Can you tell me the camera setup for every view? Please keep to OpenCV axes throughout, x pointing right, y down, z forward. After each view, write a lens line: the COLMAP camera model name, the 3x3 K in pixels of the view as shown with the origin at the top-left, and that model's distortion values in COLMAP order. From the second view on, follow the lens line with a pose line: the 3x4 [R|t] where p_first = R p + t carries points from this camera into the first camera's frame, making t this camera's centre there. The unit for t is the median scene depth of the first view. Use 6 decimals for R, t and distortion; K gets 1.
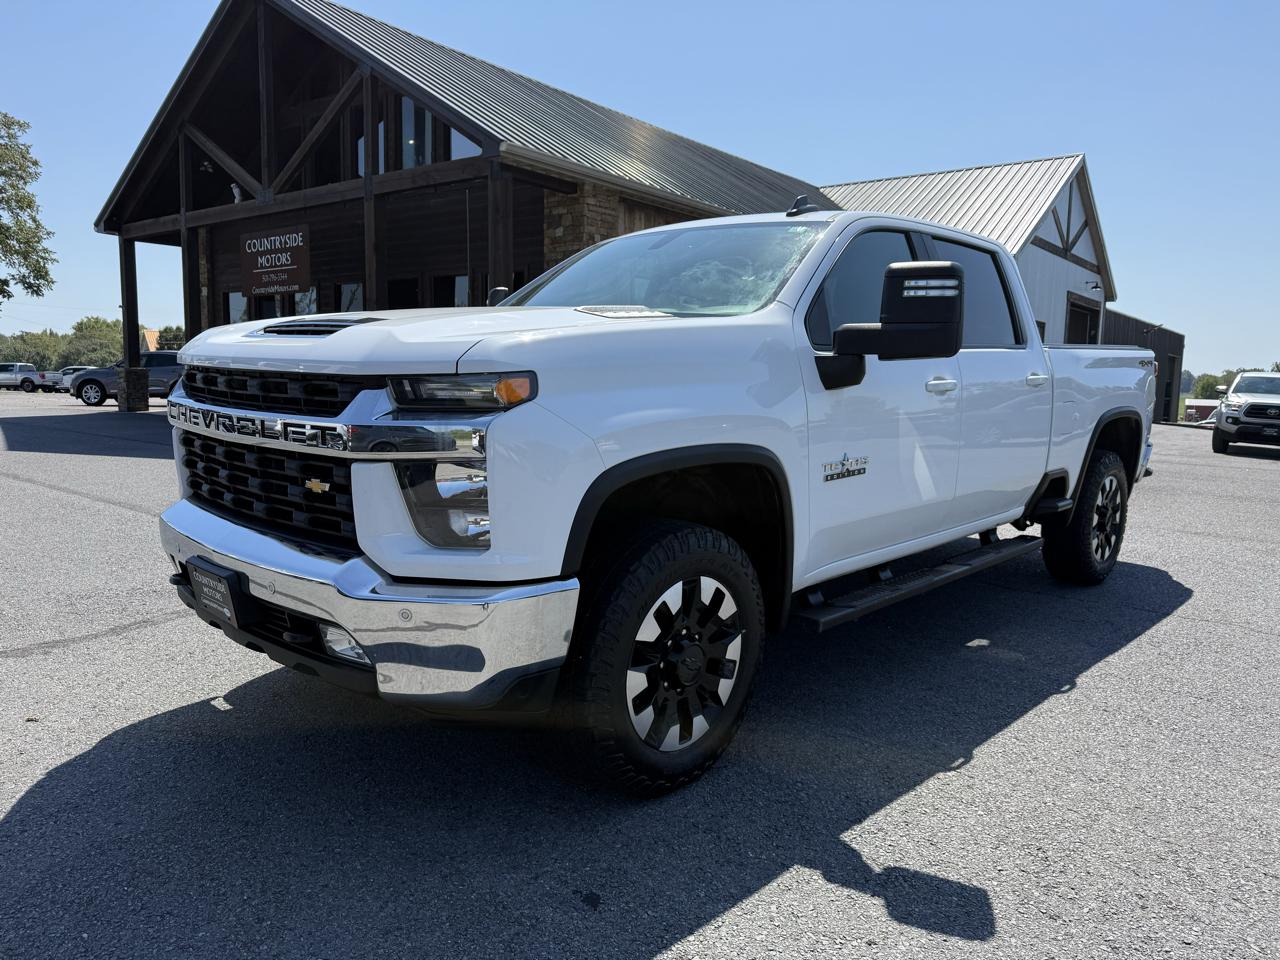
lens RADIAL K [[900.1, 0, 635.4], [0, 900.1, 484.6], [0, 0, 1]] dist [0.049030, -0.064181]
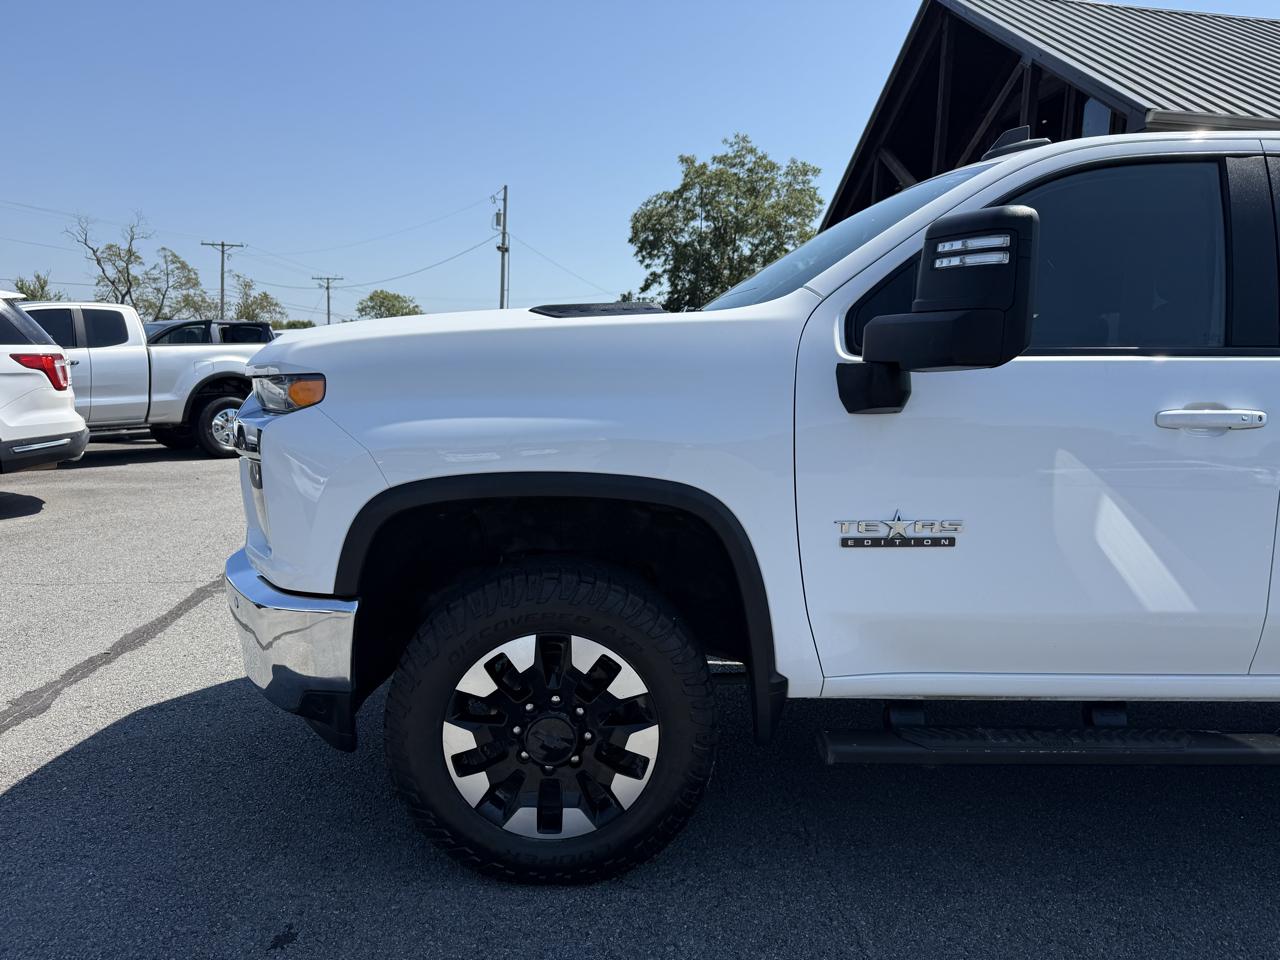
lens RADIAL K [[900.1, 0, 643.0], [0, 900.1, 485.5], [0, 0, 1]] dist [0.049030, -0.064181]
pose [[0.704556, 0.097210, -0.702958, 0.608999], [-0.104905, 0.993957, 0.032307, -0.058523], [0.701851, 0.050982, 0.710497, 0.422832]]
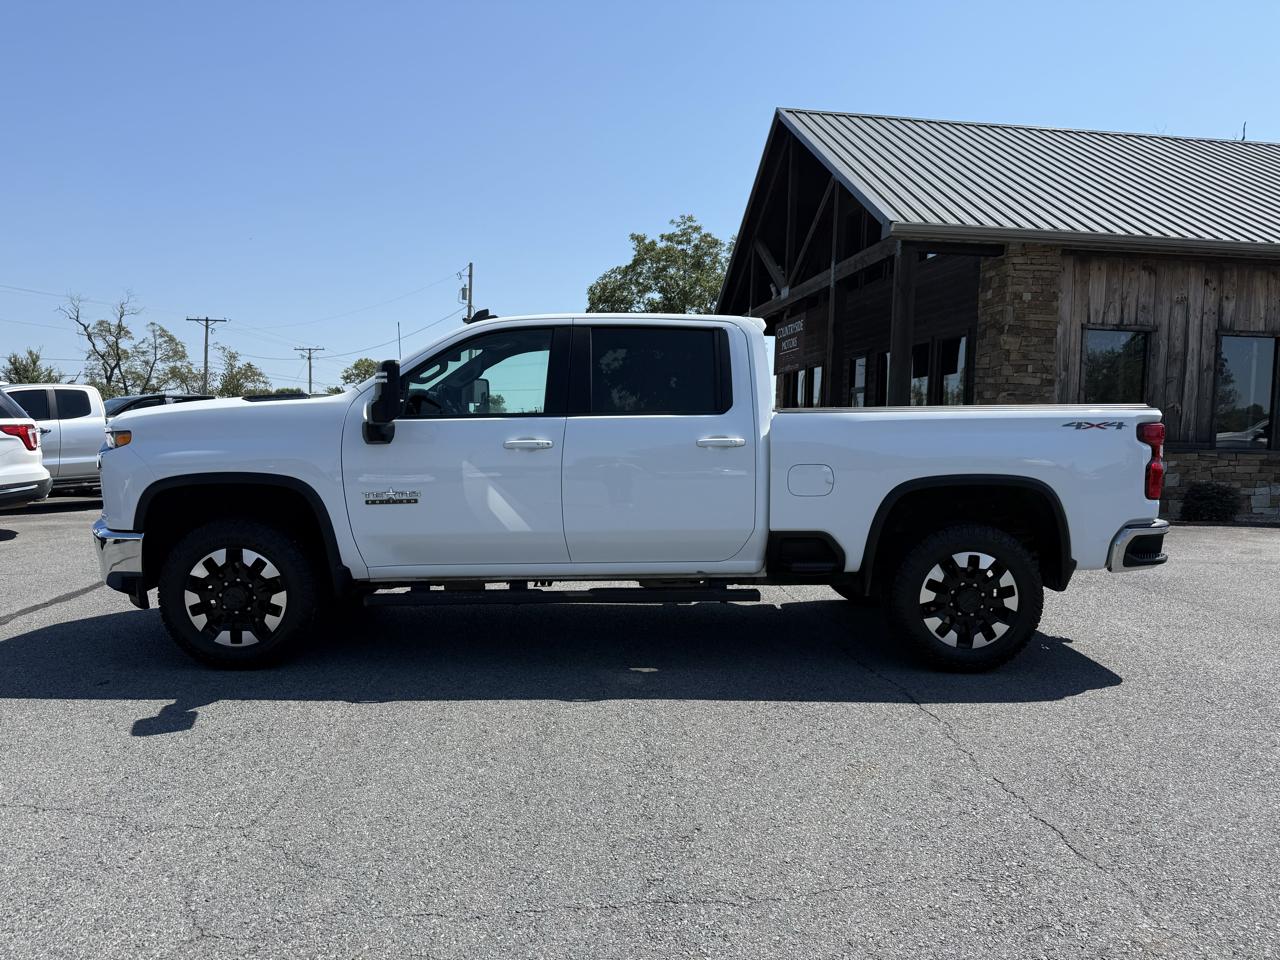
lens RADIAL K [[900.1, 0, 639.8], [0, 900.1, 482.6], [0, 0, 1]] dist [0.049030, -0.064181]
pose [[0.709504, 0.035848, -0.703789, 1.683234], [-0.088271, 0.995360, -0.038288, -0.023834], [0.699152, 0.089289, 0.709376, 0.252269]]
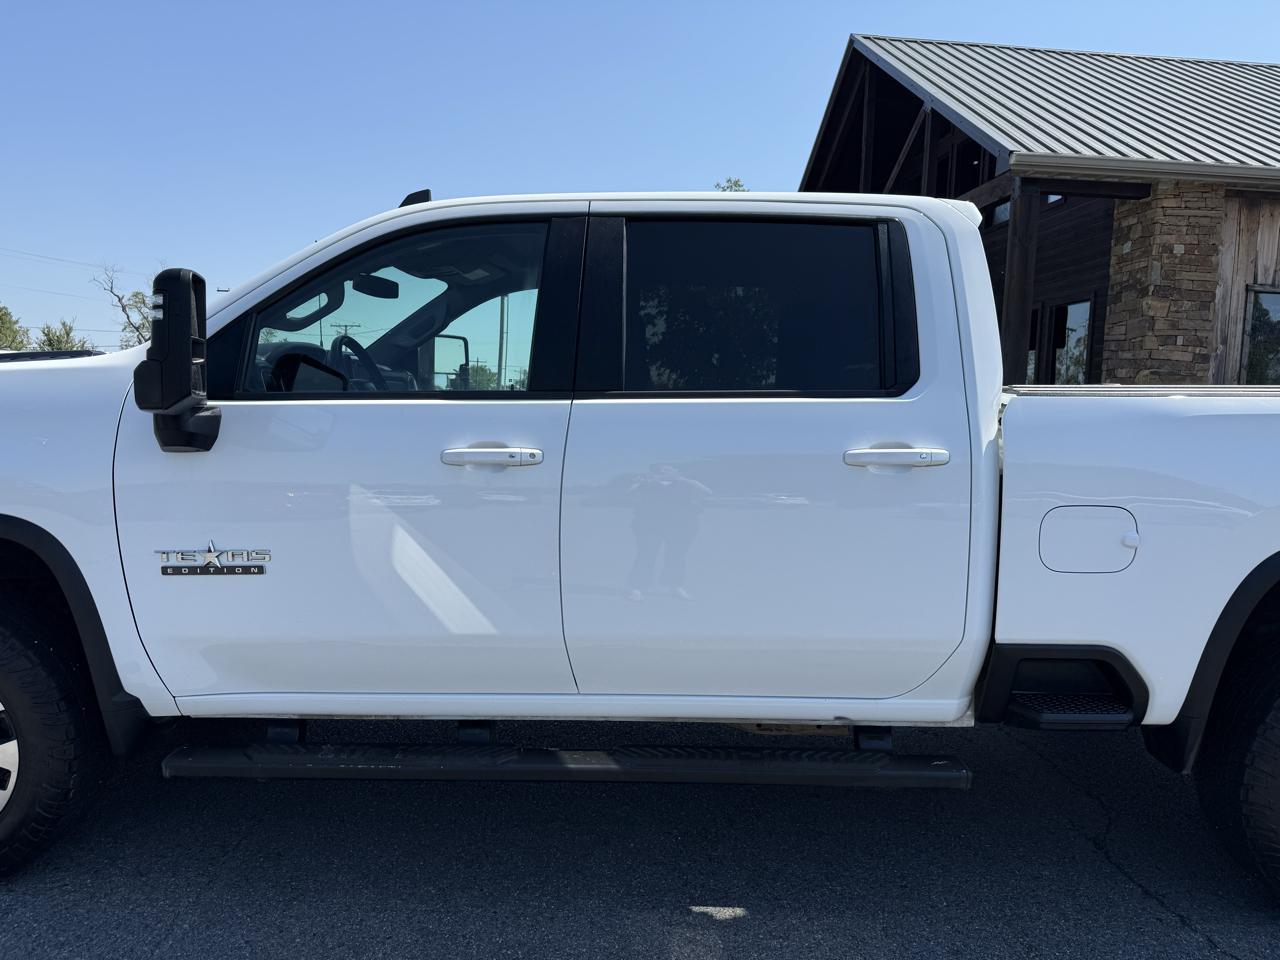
lens RADIAL K [[900.1, 0, 634.1], [0, 900.1, 485.2], [0, 0, 1]] dist [0.049030, -0.064181]
pose [[0.674950, 0.065208, -0.734976, 1.068791], [-0.103573, 0.994598, -0.006871, -0.117180], [0.730558, 0.080761, 0.678058, 0.806525]]
